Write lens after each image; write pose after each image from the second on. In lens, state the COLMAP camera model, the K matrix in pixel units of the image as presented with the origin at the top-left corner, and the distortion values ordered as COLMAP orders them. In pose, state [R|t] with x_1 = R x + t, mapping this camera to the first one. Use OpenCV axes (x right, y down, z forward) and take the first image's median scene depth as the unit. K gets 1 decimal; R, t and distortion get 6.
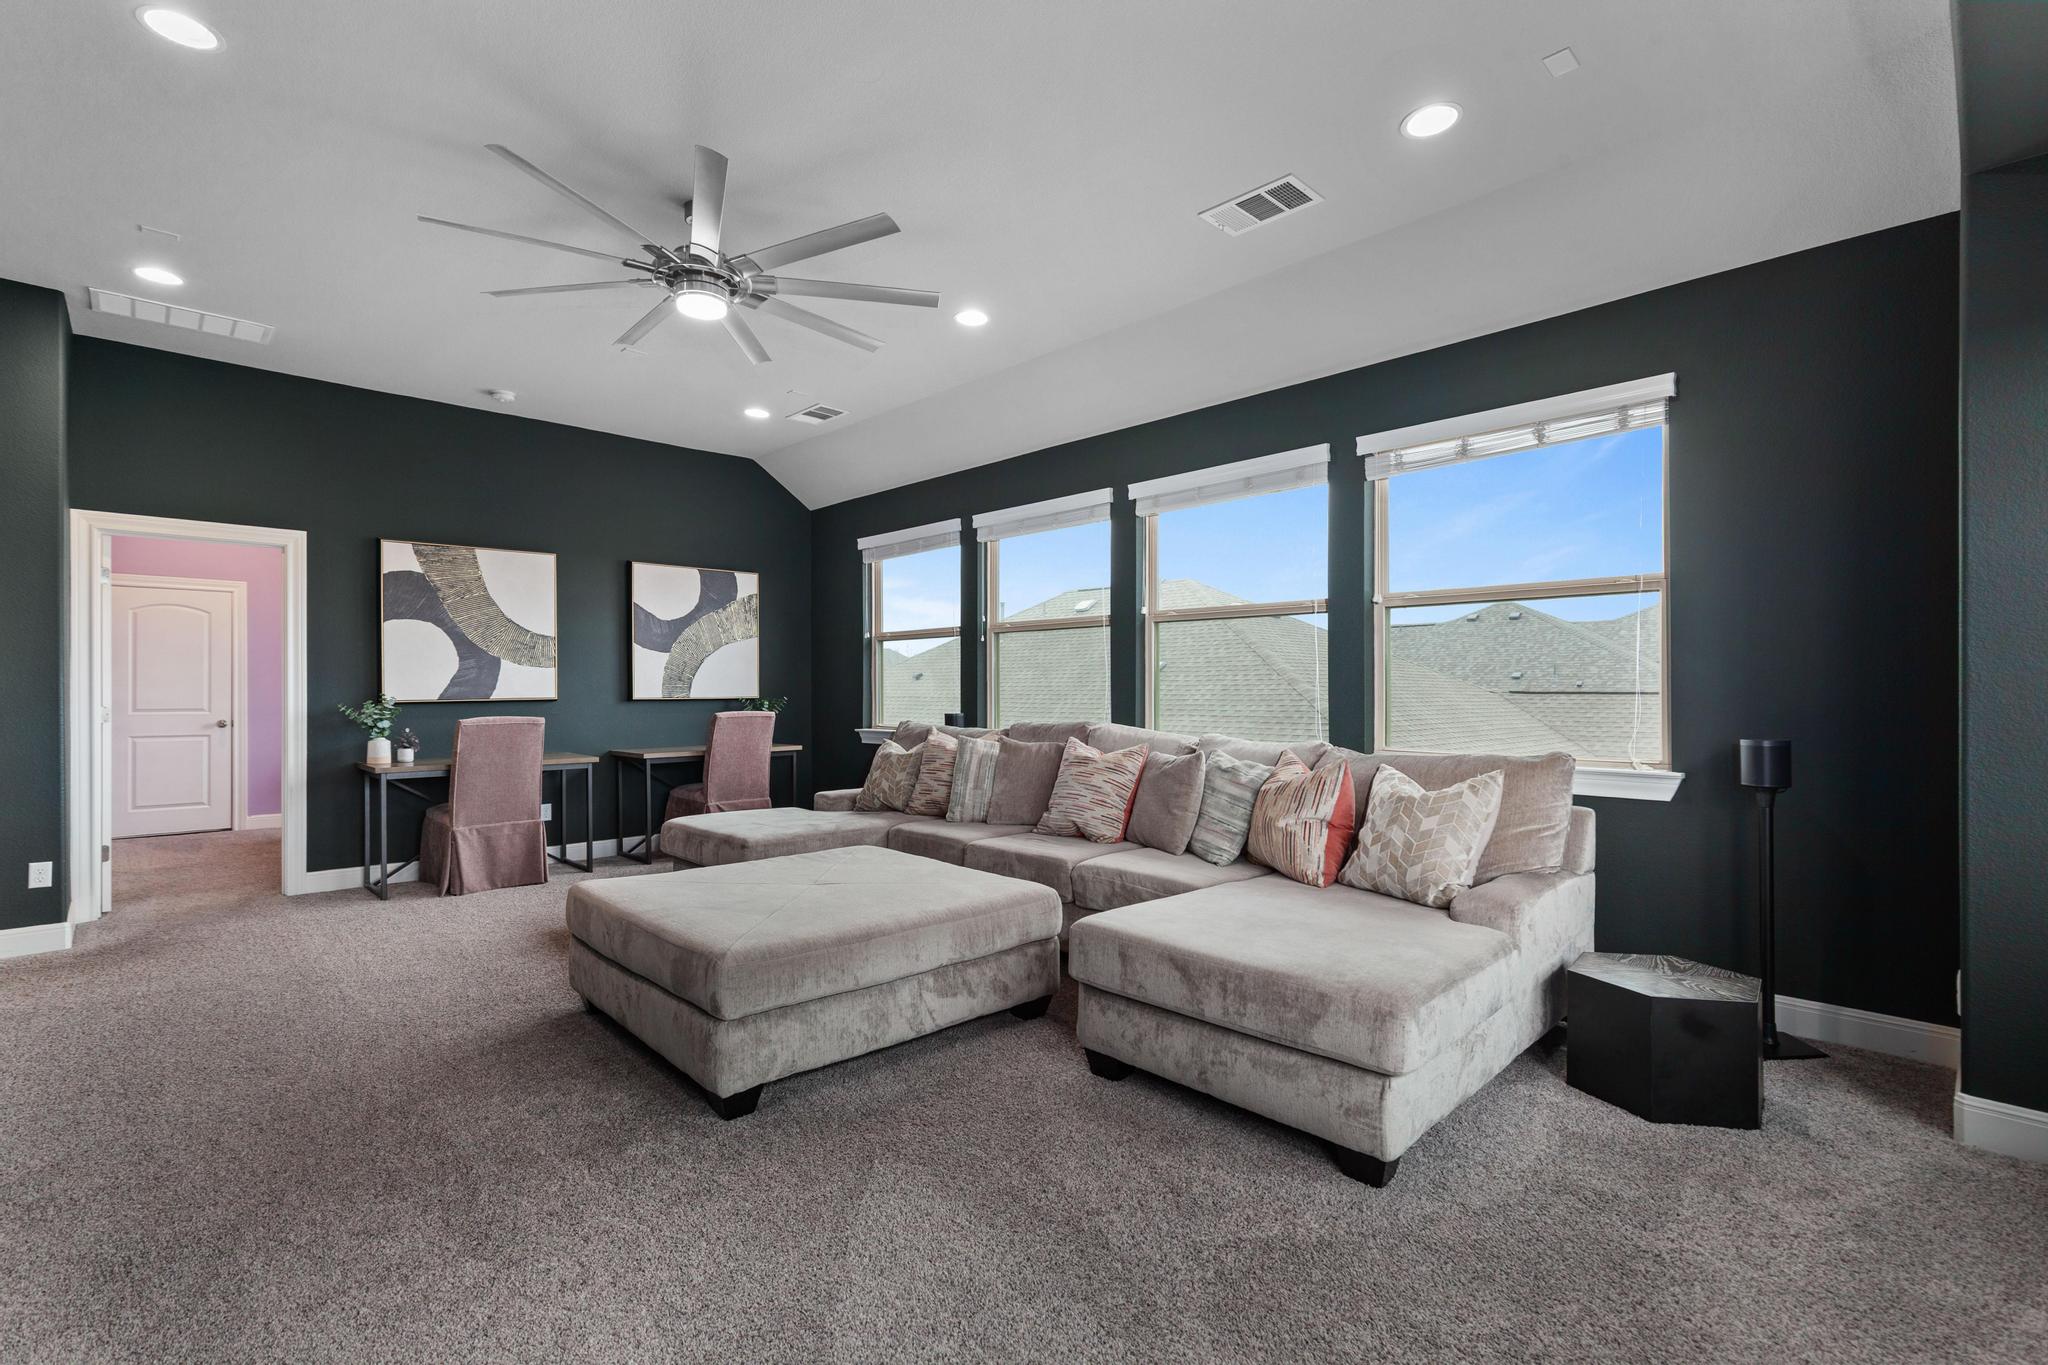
lens RADIAL K [[924.0, 0, 1019.4], [0, 924.0, 683.7], [0, 0, 1]] dist [0.021528, 0.000410]
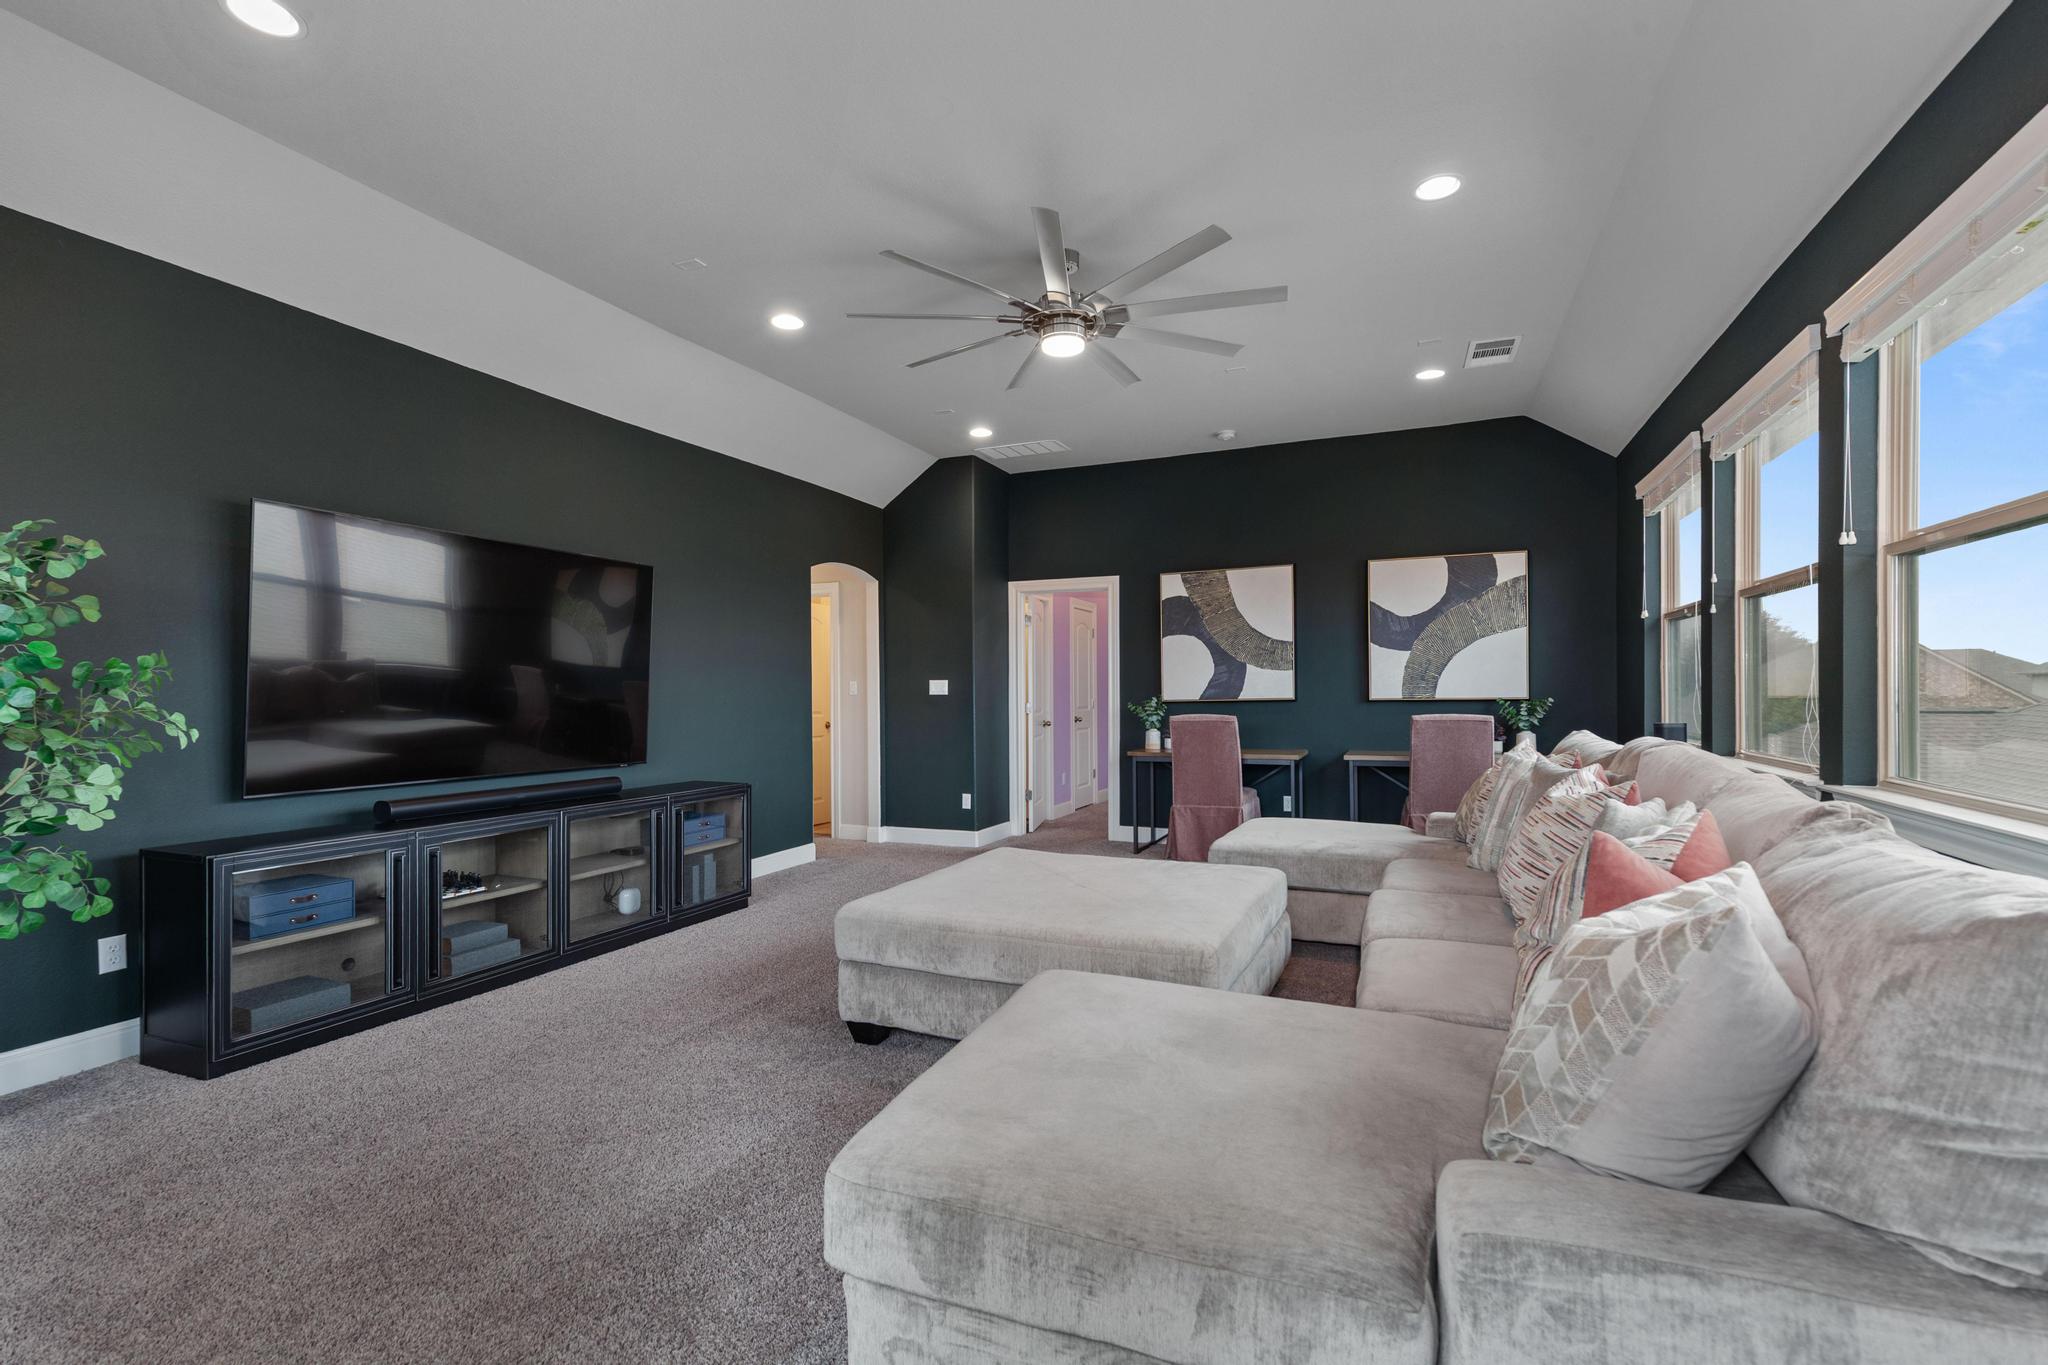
lens RADIAL K [[924.0, 0, 1028.4], [0, 924.0, 696.4], [0, 0, 1]] dist [0.021528, 0.000410]
pose [[0.410208, 0.001389, -0.911991, 0.361516], [0.013904, 0.999873, 0.007777, 0.000556], [0.911886, -0.015870, 0.410136, 0.287296]]
